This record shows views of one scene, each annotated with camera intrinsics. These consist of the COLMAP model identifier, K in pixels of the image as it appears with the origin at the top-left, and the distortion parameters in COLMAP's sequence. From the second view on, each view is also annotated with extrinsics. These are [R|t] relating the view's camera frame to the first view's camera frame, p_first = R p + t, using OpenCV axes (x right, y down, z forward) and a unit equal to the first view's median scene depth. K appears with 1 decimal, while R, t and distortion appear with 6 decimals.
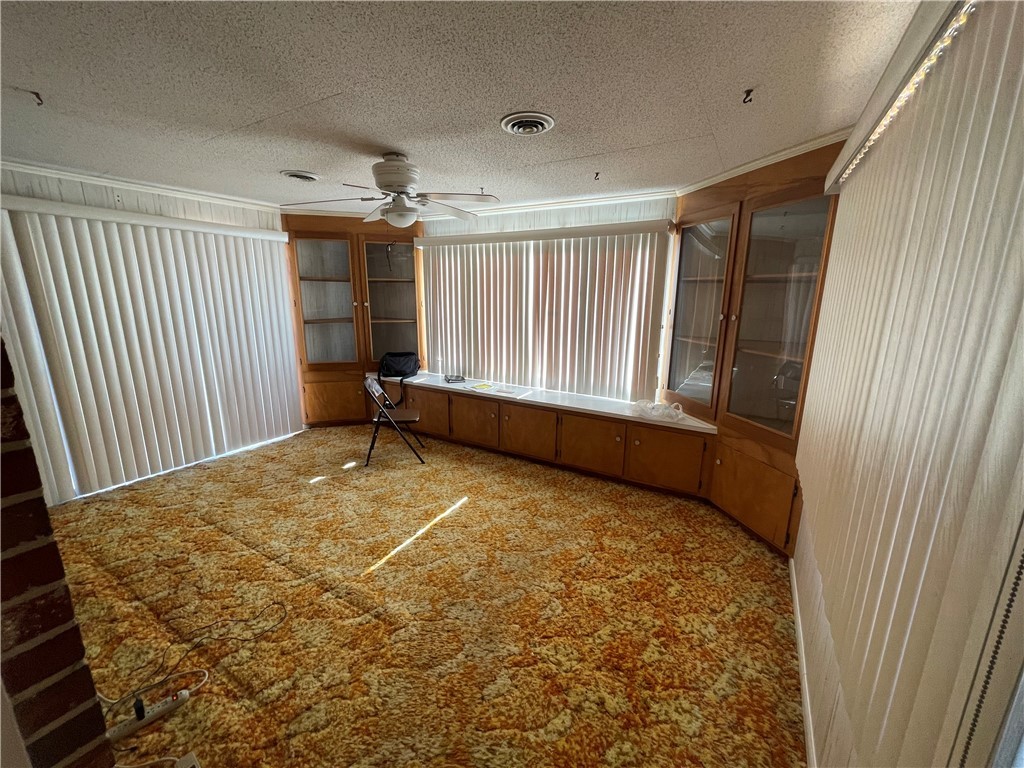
lens RADIAL K [[413.8, 0, 513.0], [0, 413.8, 383.0], [0, 0, 1]] dist [0.000959, 0.000612]
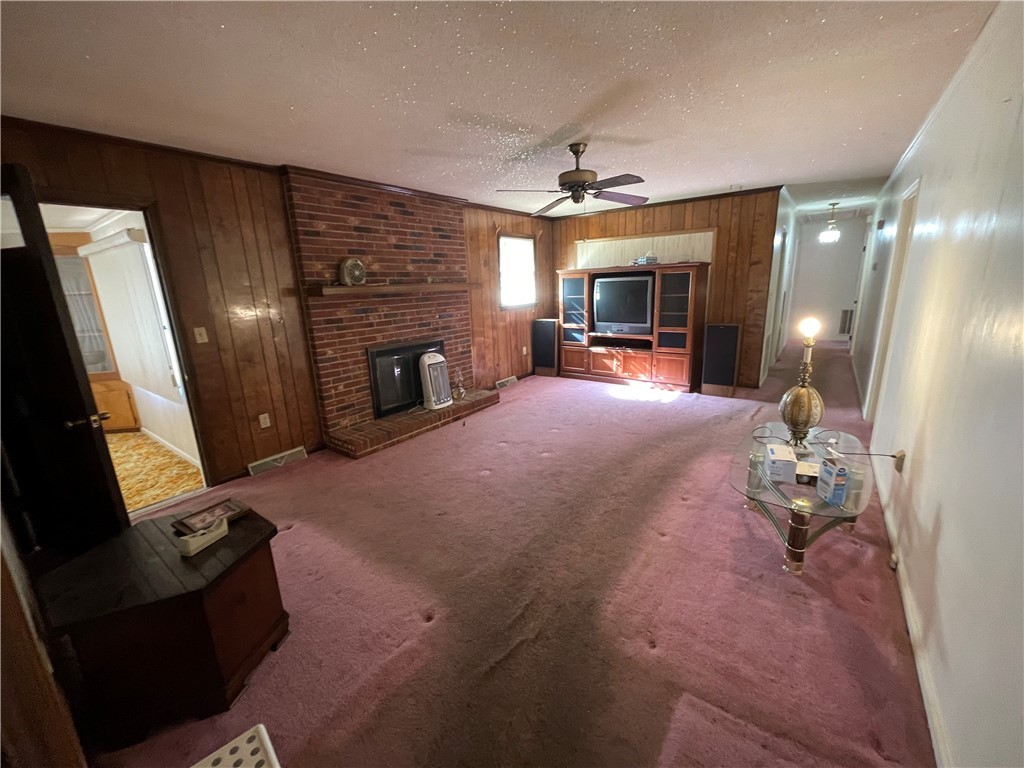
lens RADIAL K [[413.8, 0, 510.2], [0, 413.8, 386.0], [0, 0, 1]] dist [0.000959, 0.000612]
pose [[0.108456, -0.252024, 0.961624, -1.025694], [0.257799, 0.941367, 0.217640, 0.236898], [-0.960092, 0.224302, 0.167068, -1.121869]]
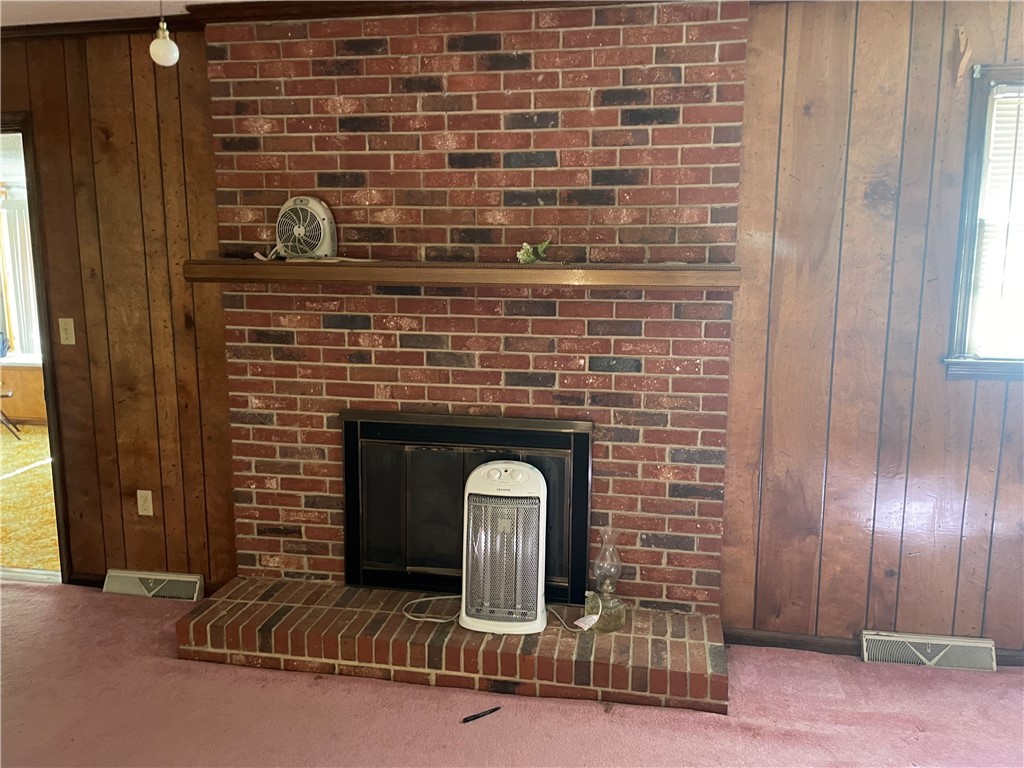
lens RADIAL K [[766.9, 0, 511.8], [0, 766.9, 376.9], [0, 0, 1]] dist [0.041671, -0.058884]
pose [[0.933967, -0.063358, 0.351698, 0.336729], [0.082953, 0.995713, -0.040912, 0.324733], [-0.347598, 0.067385, 0.935219, -1.598745]]
